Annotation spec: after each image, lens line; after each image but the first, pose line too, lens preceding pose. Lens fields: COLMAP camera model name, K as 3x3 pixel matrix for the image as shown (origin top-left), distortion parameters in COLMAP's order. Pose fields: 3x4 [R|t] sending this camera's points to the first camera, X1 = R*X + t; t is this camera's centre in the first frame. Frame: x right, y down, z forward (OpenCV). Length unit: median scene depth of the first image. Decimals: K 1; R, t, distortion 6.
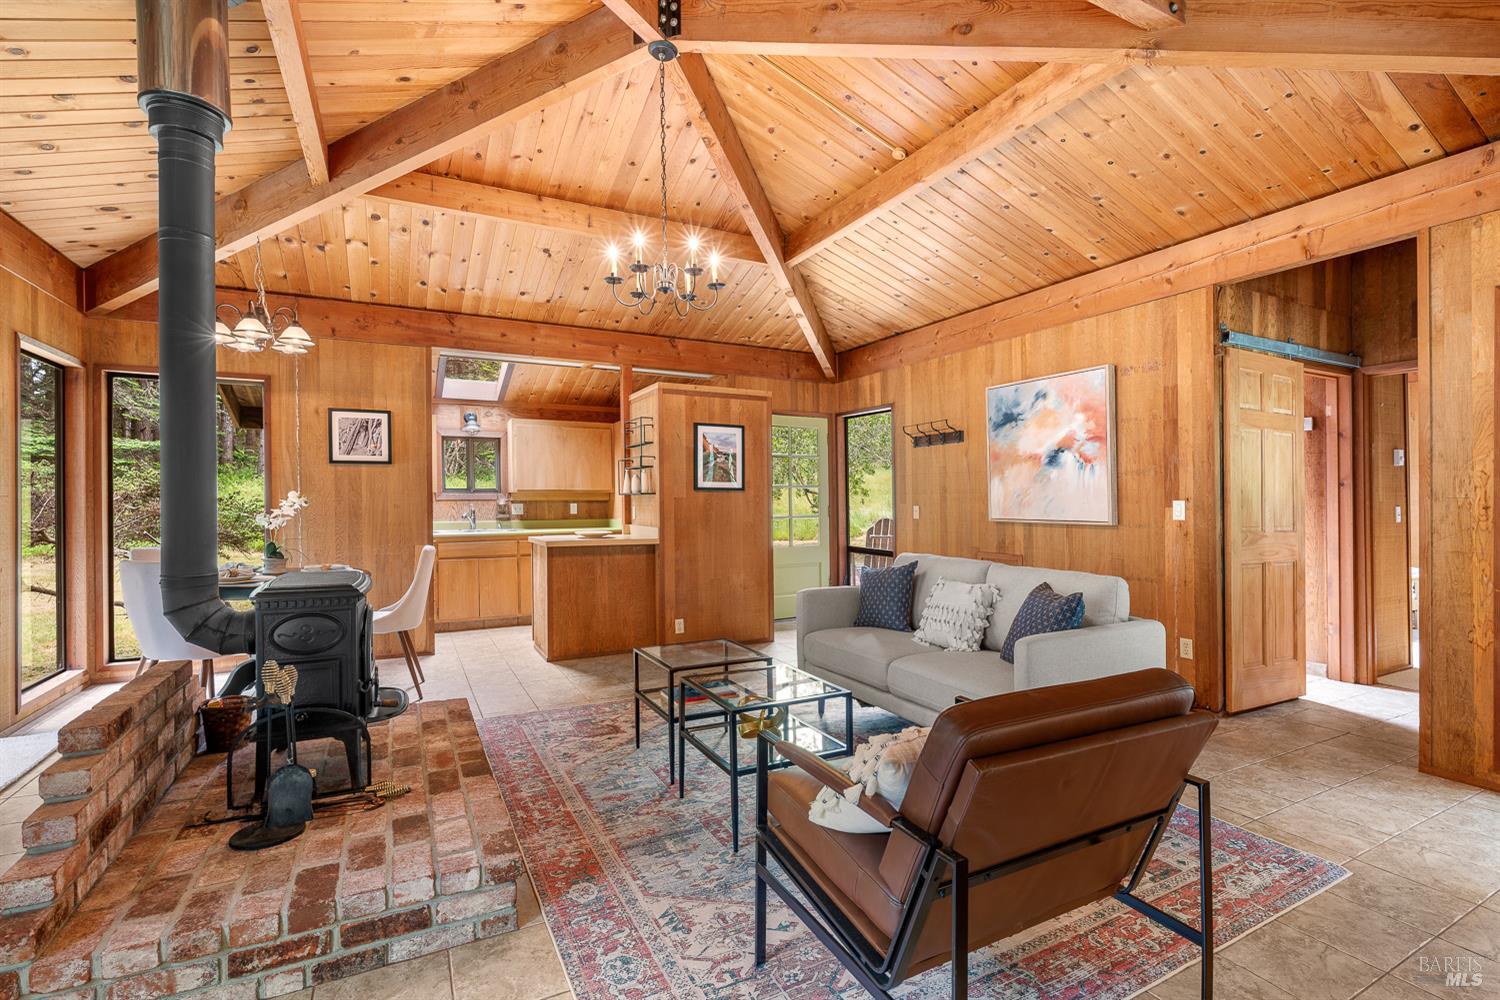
lens RADIAL K [[689.7, 0, 757.7], [0, 689.7, 494.7], [0, 0, 1]] dist [-0.004020, -0.000146]
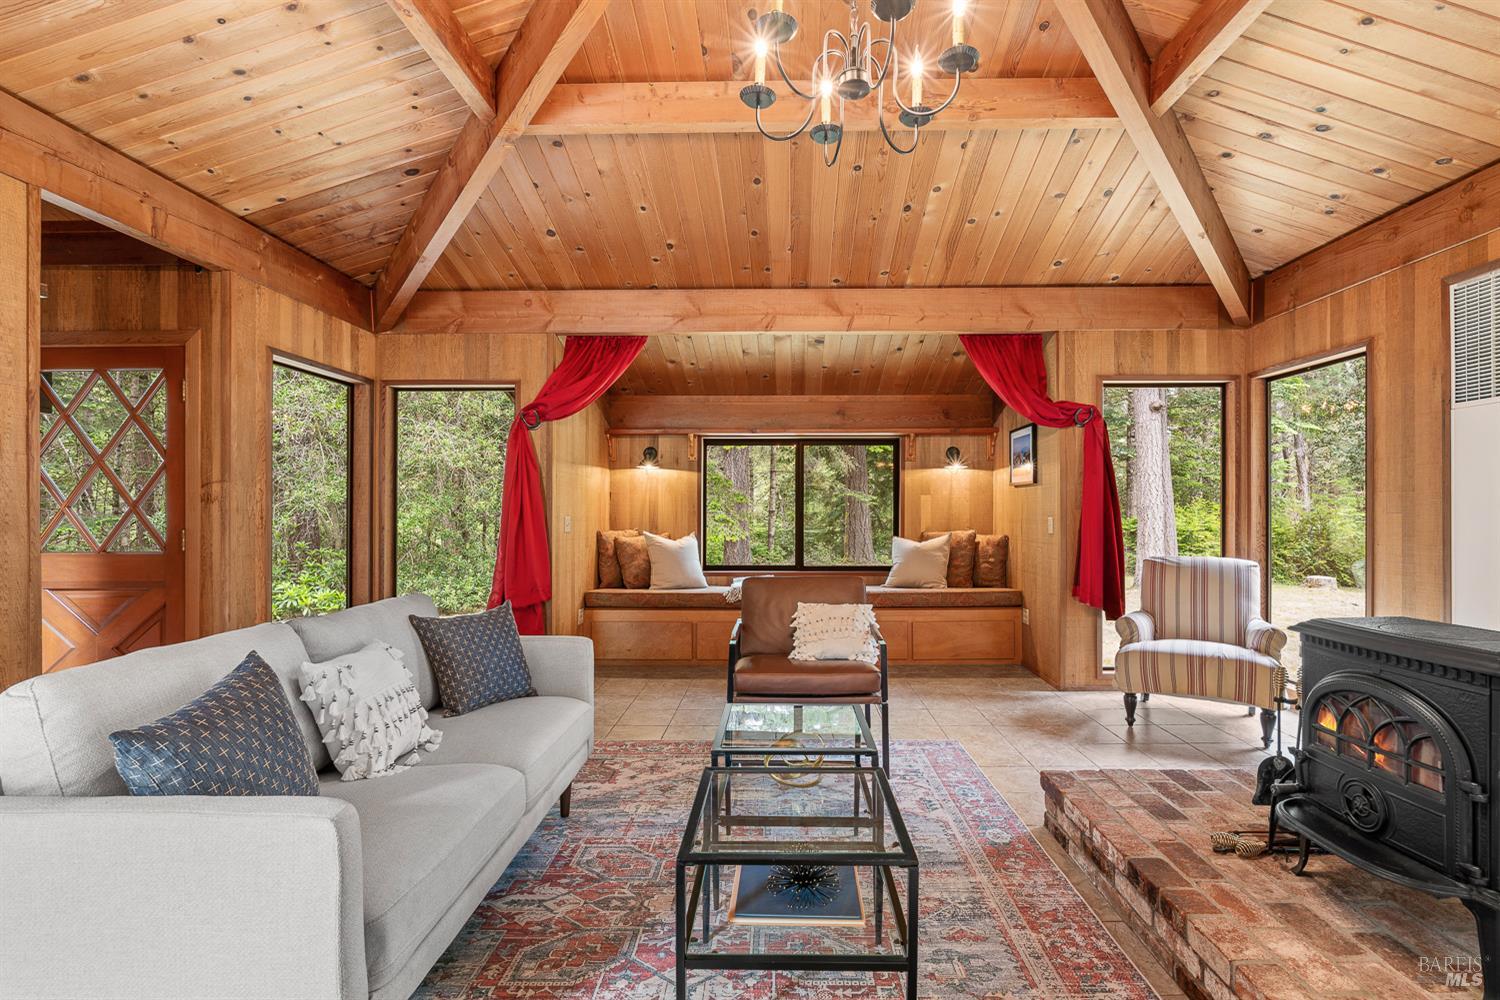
lens RADIAL K [[679.2, 0, 778.7], [0, 679.2, 517.3], [0, 0, 1]] dist [-0.008635, 0.000814]
pose [[-0.881112, -0.002477, 0.472901, -0.226233], [-0.000088, 0.999987, 0.005075, 0.007482], [-0.472907, 0.004430, -0.881101, 1.040507]]
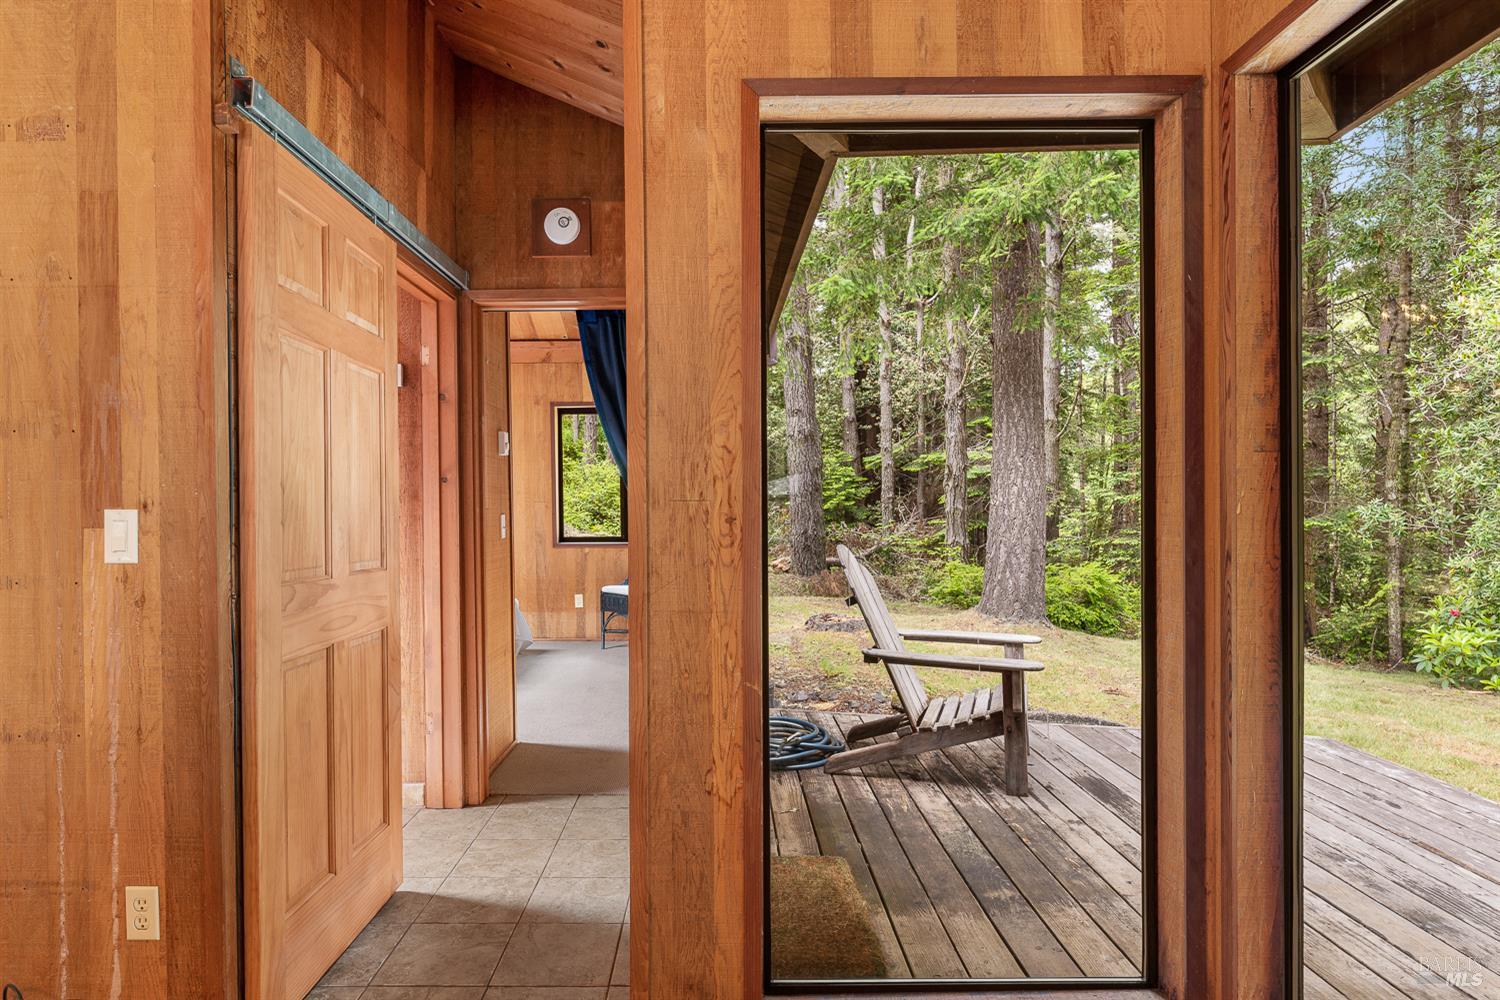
lens RADIAL K [[821.1, 0, 710.8], [0, 821.1, 507.0], [0, 0, 1]] dist [0.001595, -0.000108]
pose [[0.476524, -0.006263, 0.879139, 0.335882], [-0.000358, 0.999973, 0.007318, 0.003469], [-0.879161, -0.003803, 0.476509, 0.461603]]
